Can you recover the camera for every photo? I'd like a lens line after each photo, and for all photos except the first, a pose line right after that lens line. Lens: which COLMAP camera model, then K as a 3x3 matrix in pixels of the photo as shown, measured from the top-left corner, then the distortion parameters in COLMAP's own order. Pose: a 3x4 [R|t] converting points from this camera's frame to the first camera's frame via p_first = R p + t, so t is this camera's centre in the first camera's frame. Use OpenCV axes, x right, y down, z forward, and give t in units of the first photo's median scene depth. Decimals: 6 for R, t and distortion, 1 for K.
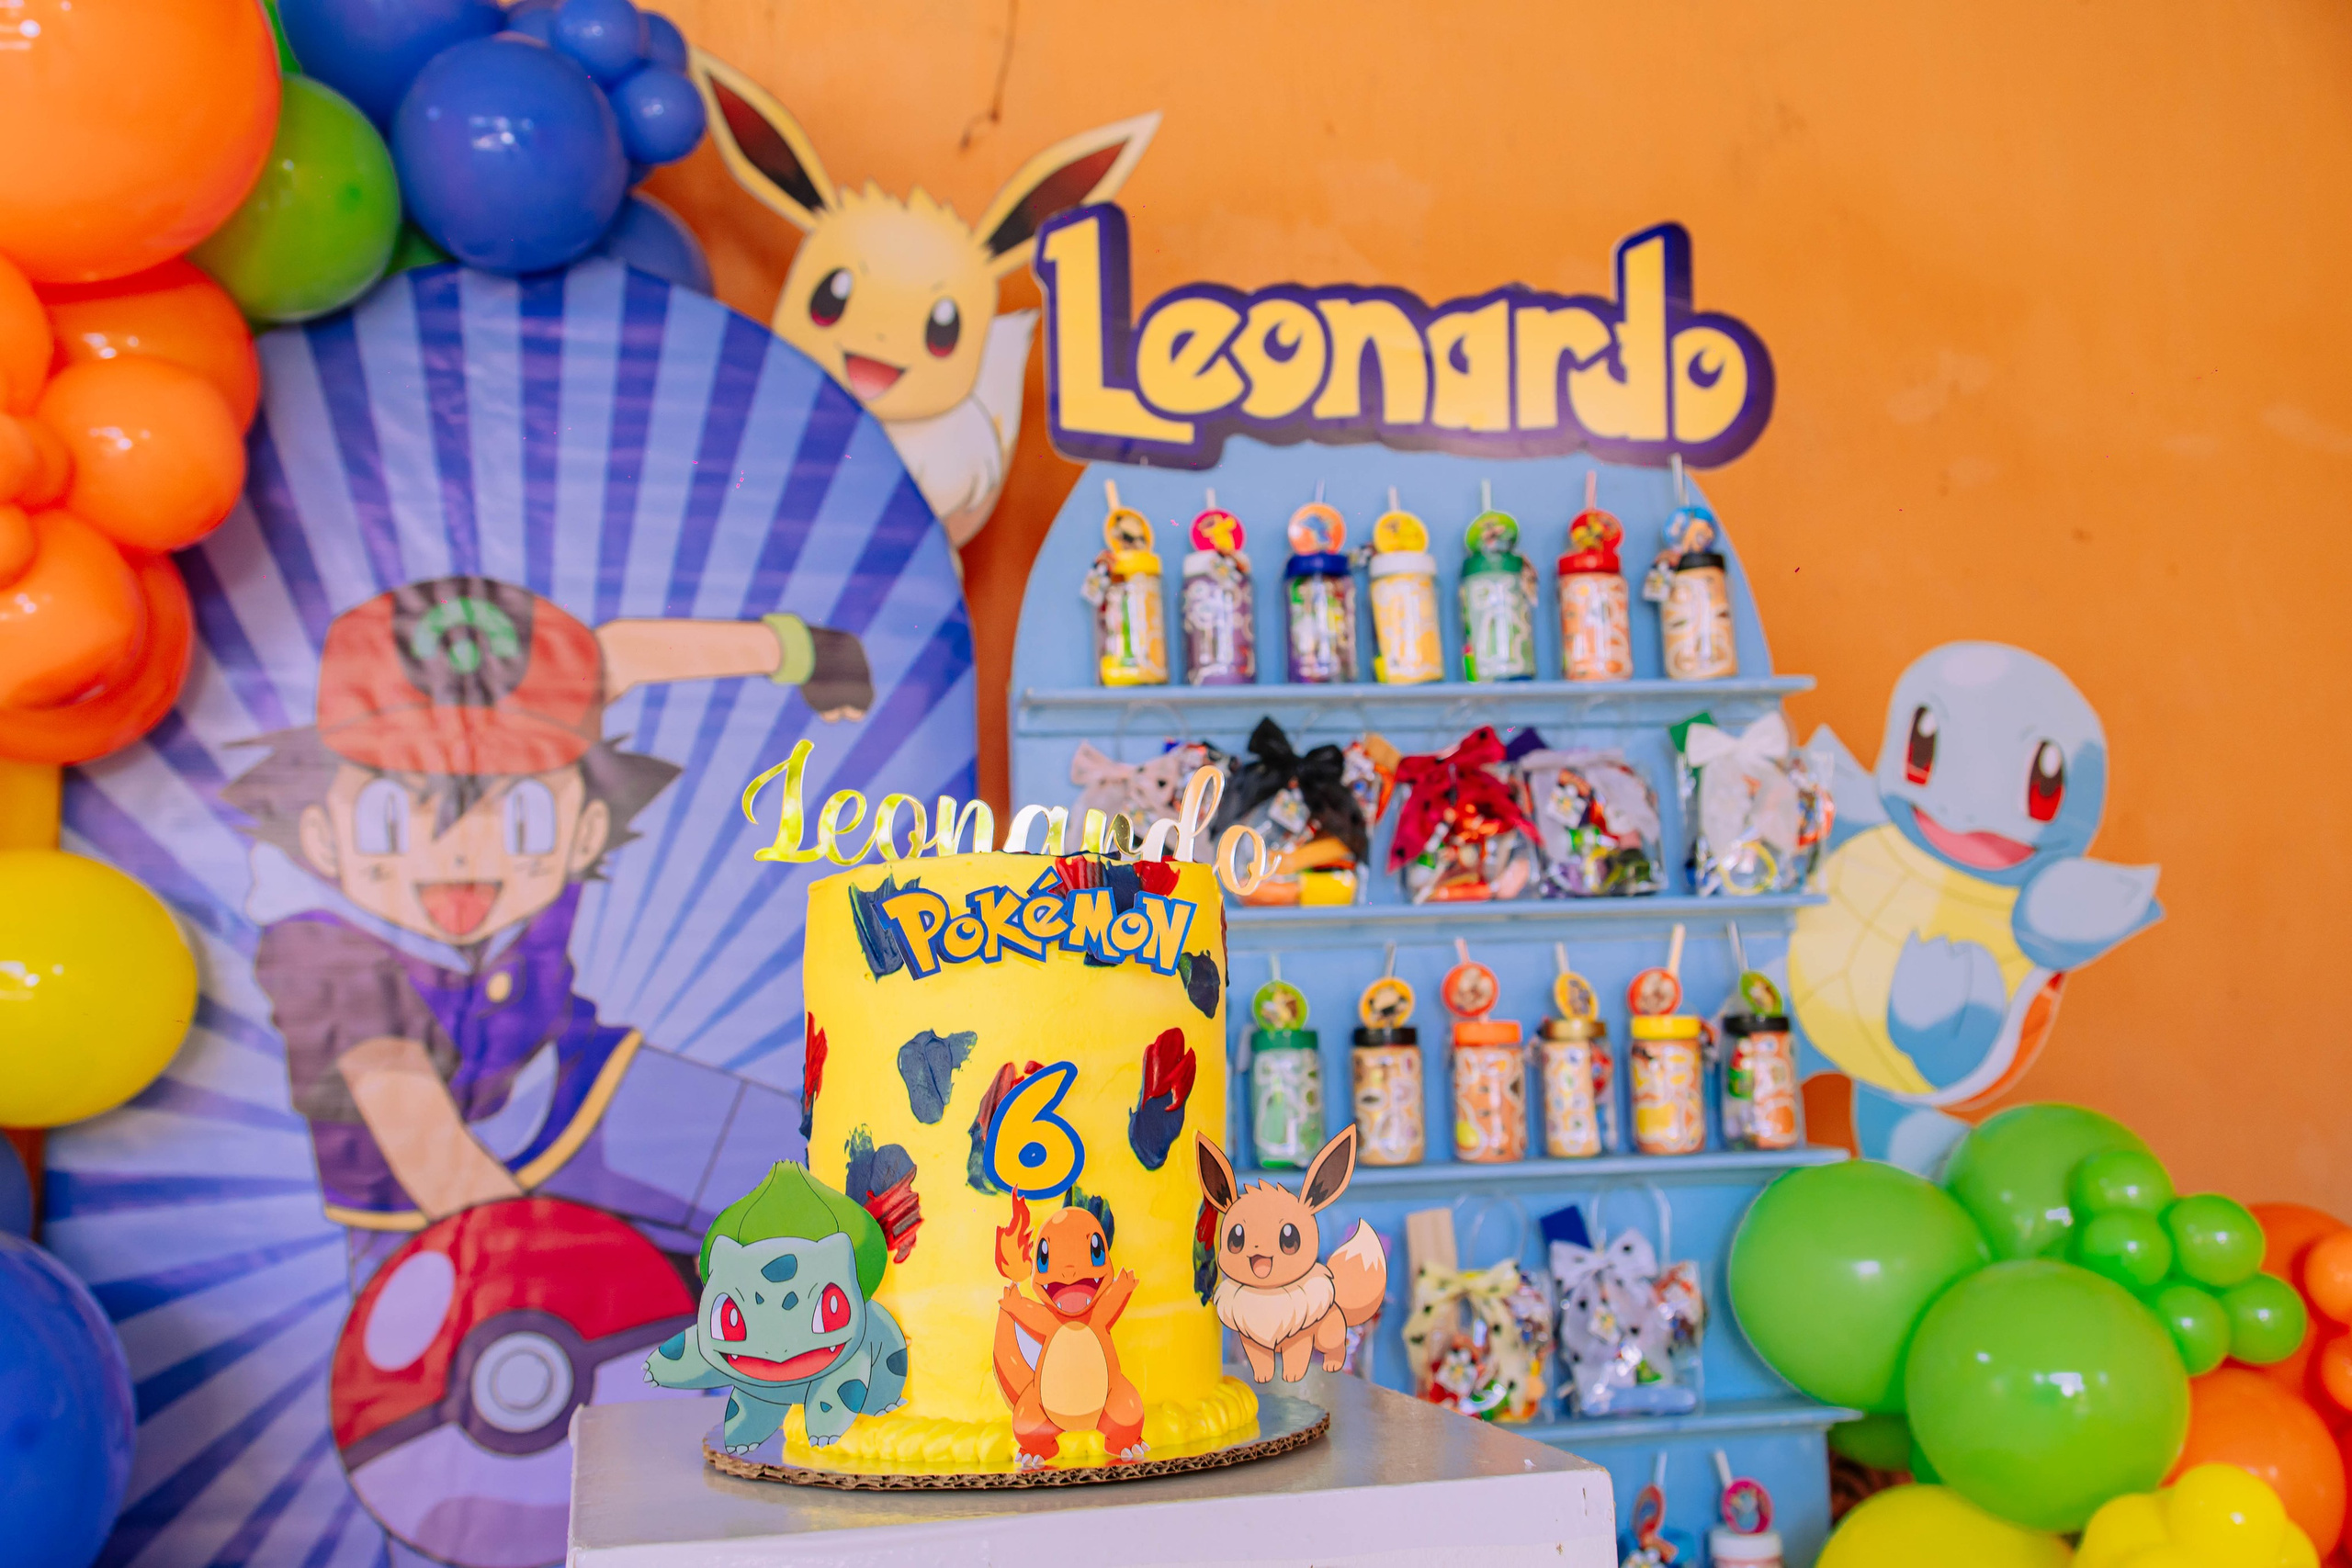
lens RADIAL K [[2213.2, 0, 1178.5], [0, 2213.2, 784.4], [0, 0, 1]] dist [0.001658, -0.002246]
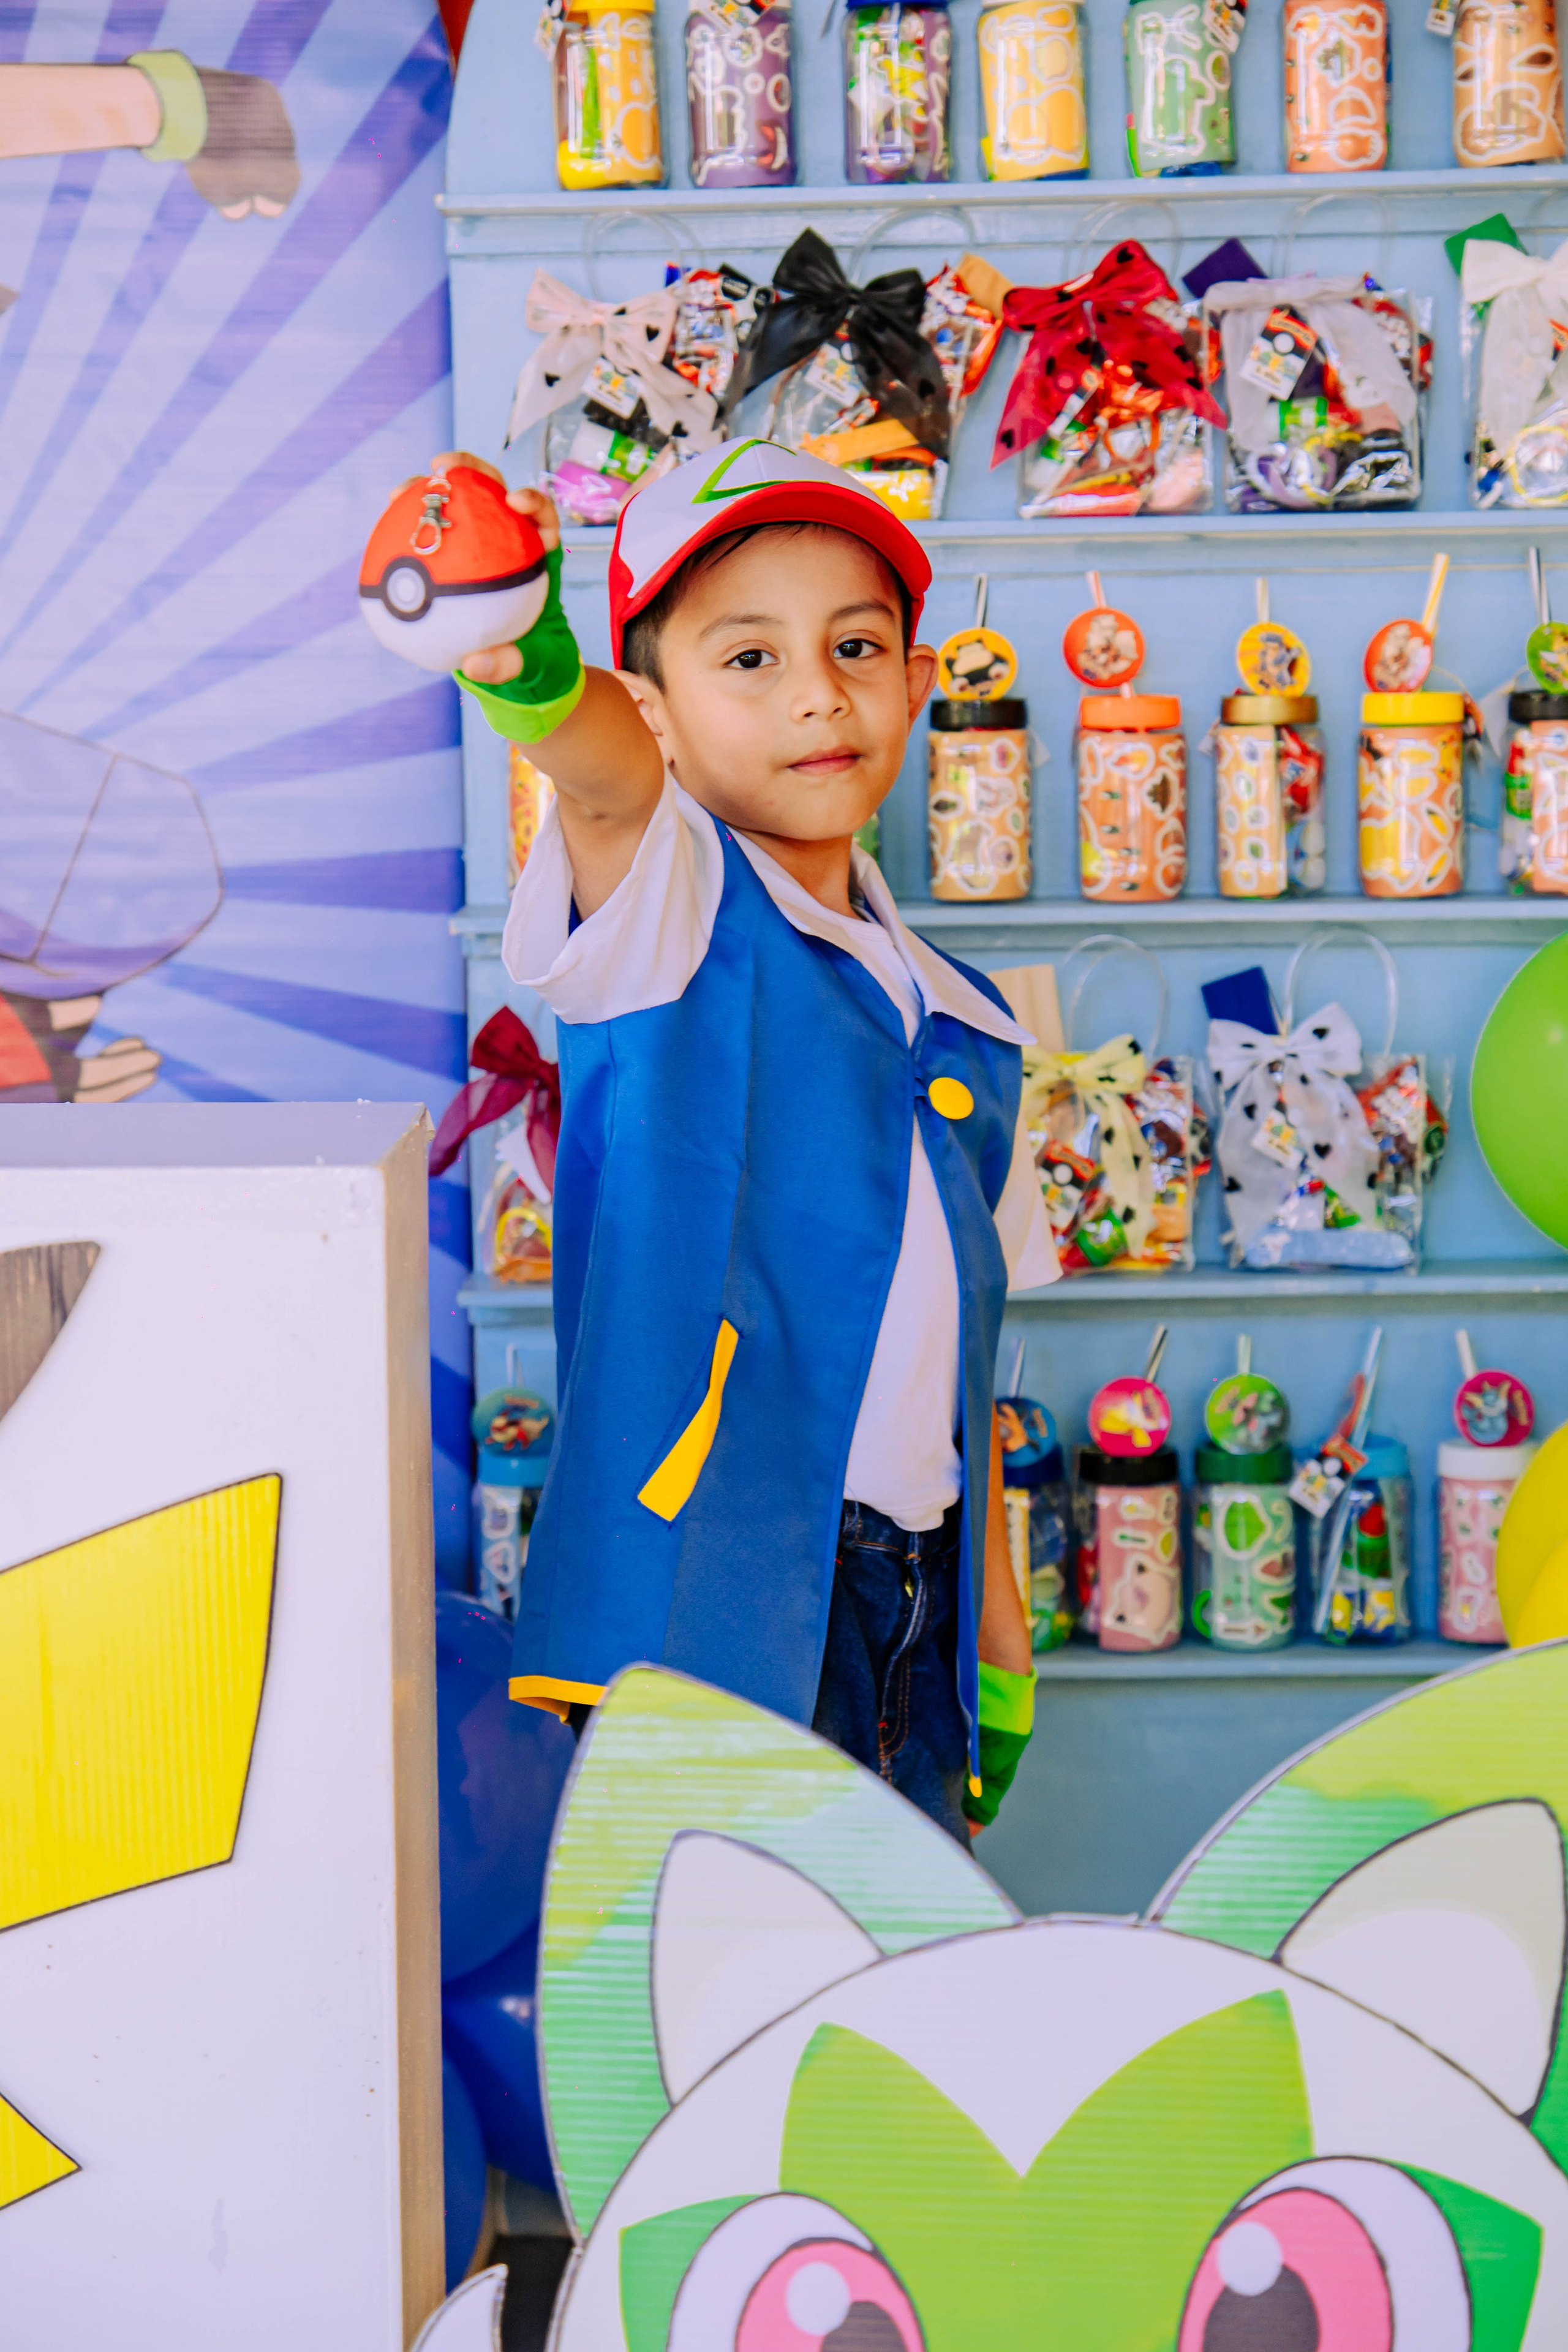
lens RADIAL K [[4818.2, 0, 777.4], [0, 4818.2, 1215.7], [0, 0, 1]] dist [0.025759, 0.078376]
pose [[0.978638, 0.041758, -0.201305, 0.325755], [0.005229, 0.973783, 0.227417, -0.070118], [0.205524, -0.223611, 0.952763, -0.438196]]
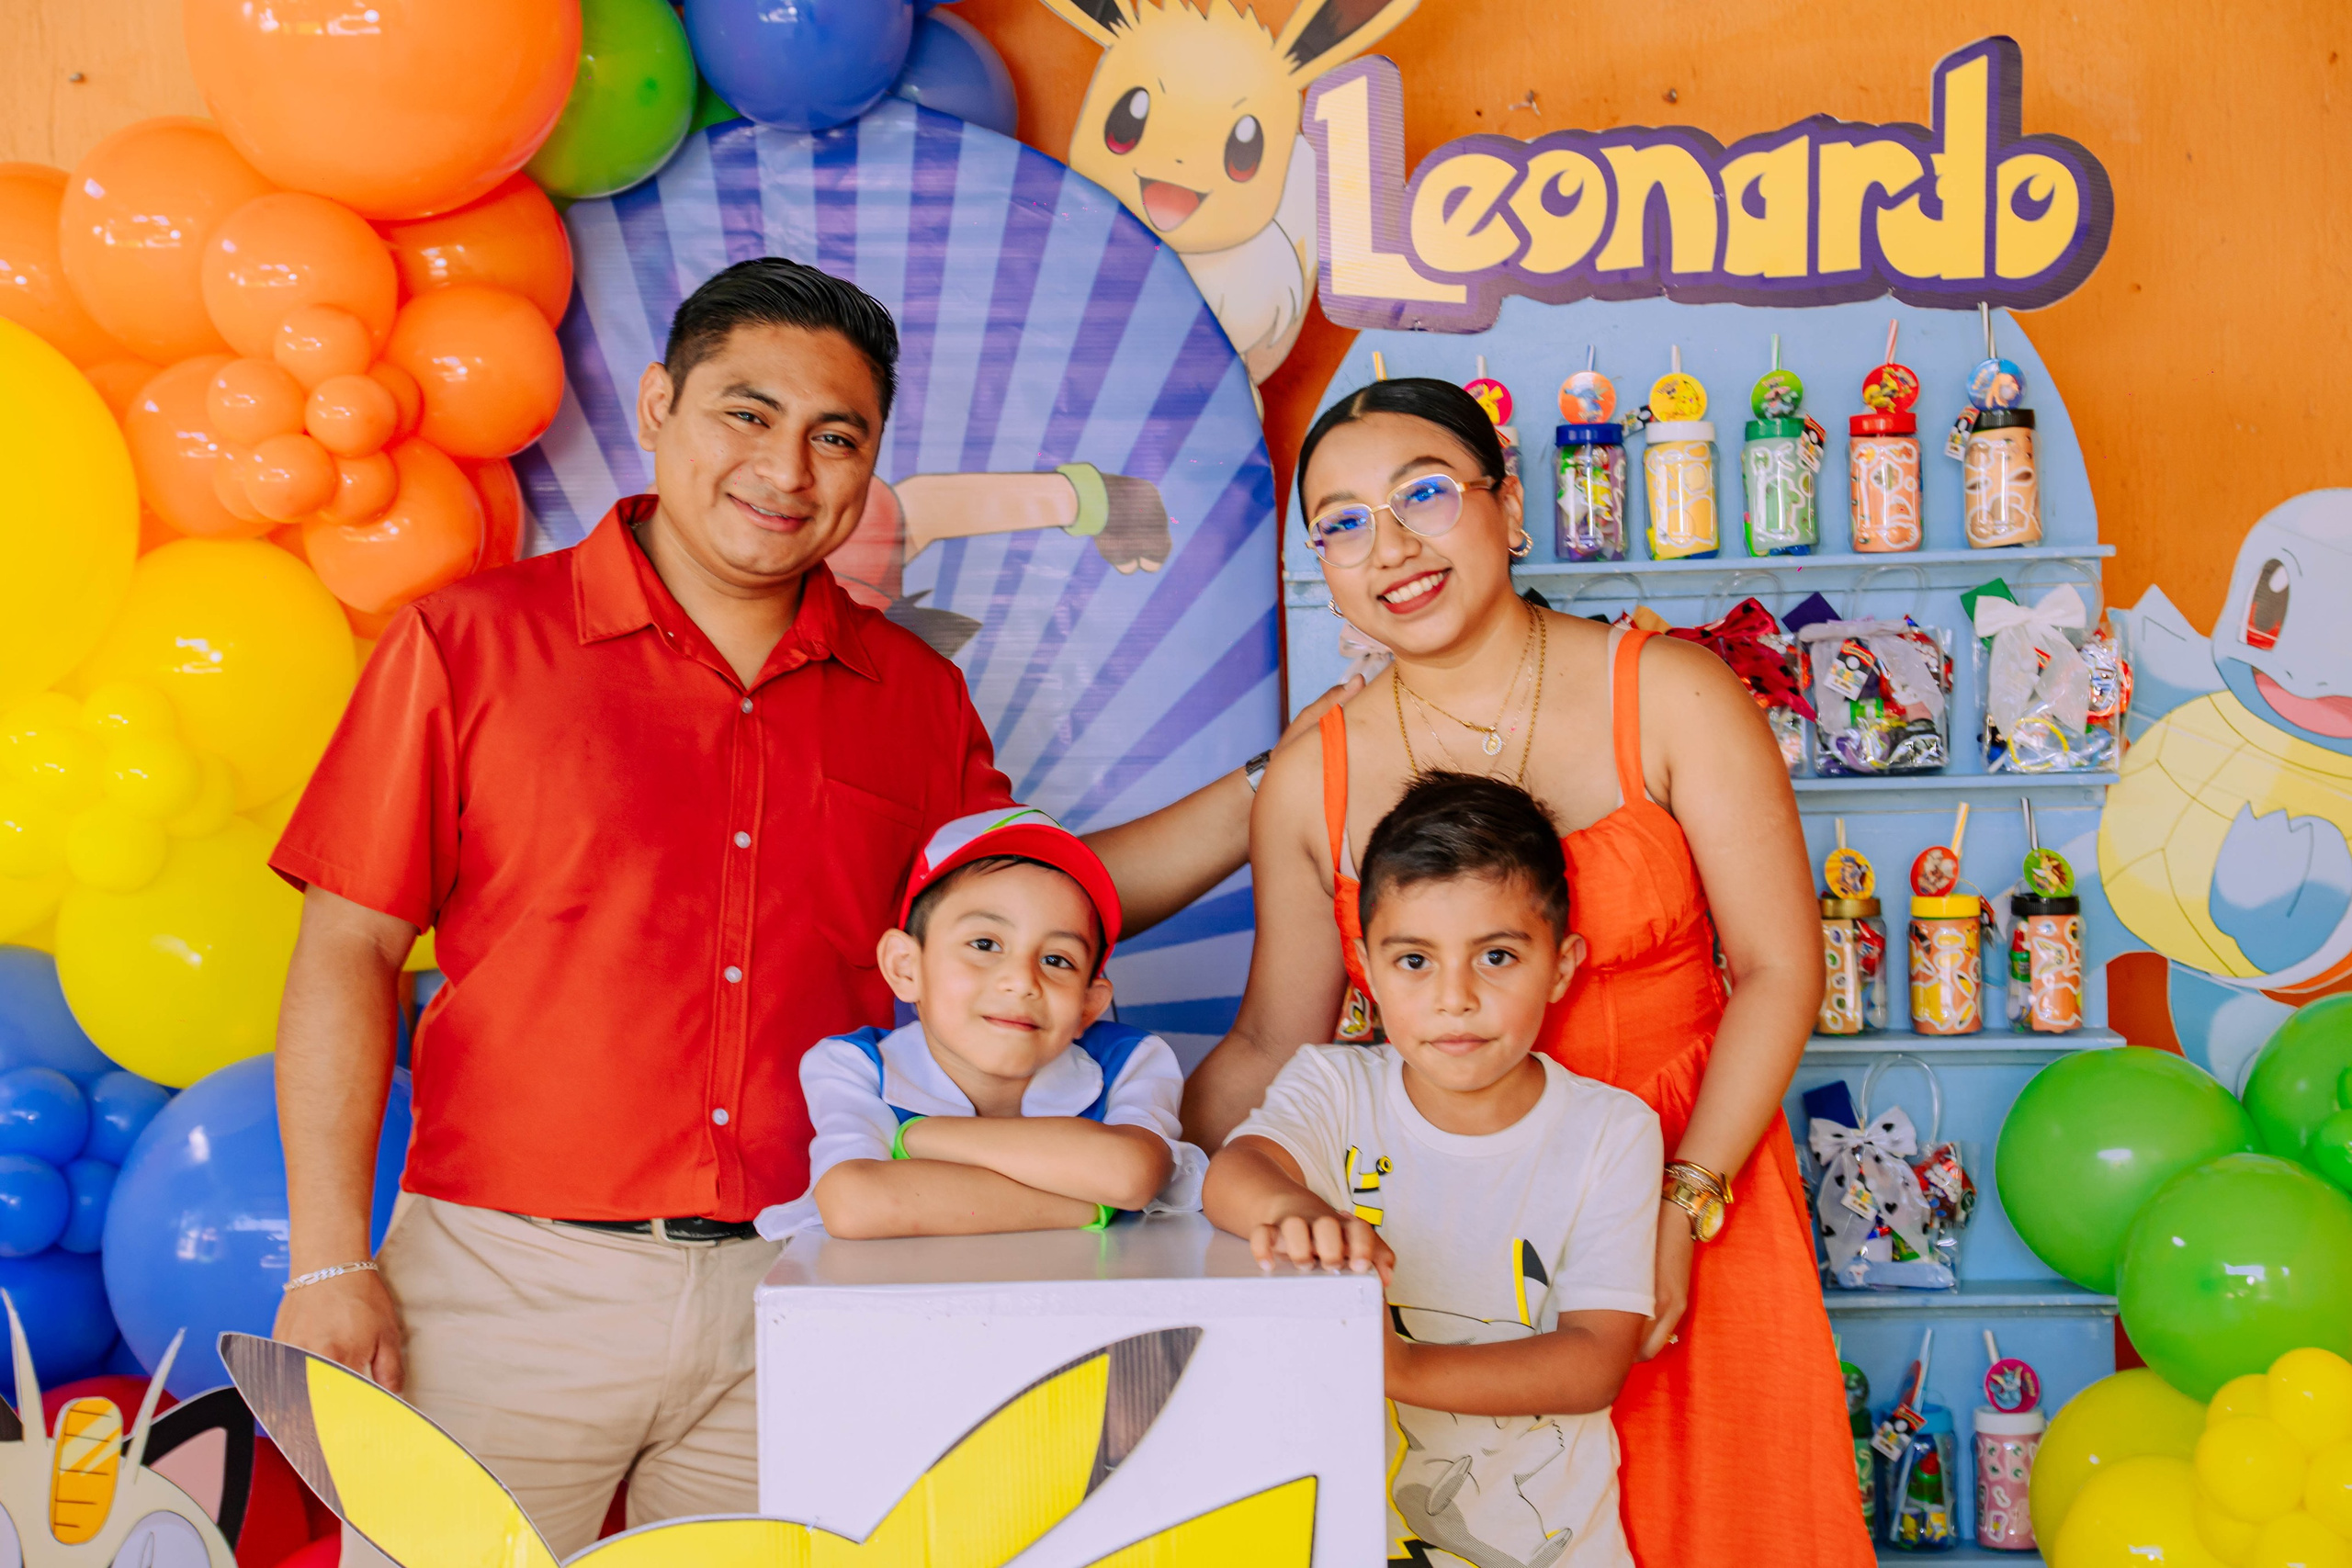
lens RADIAL K [[3653.3, 0, 1183.5], [0, 3653.3, 794.5], [0, 0, 1]] dist [0.032333, -0.024424]
pose [[0.973165, 0.015198, -0.229604, 0.258821], [0.015592, 0.991168, 0.131692, -0.154175], [0.229578, -0.131738, 0.964333, -0.615629]]
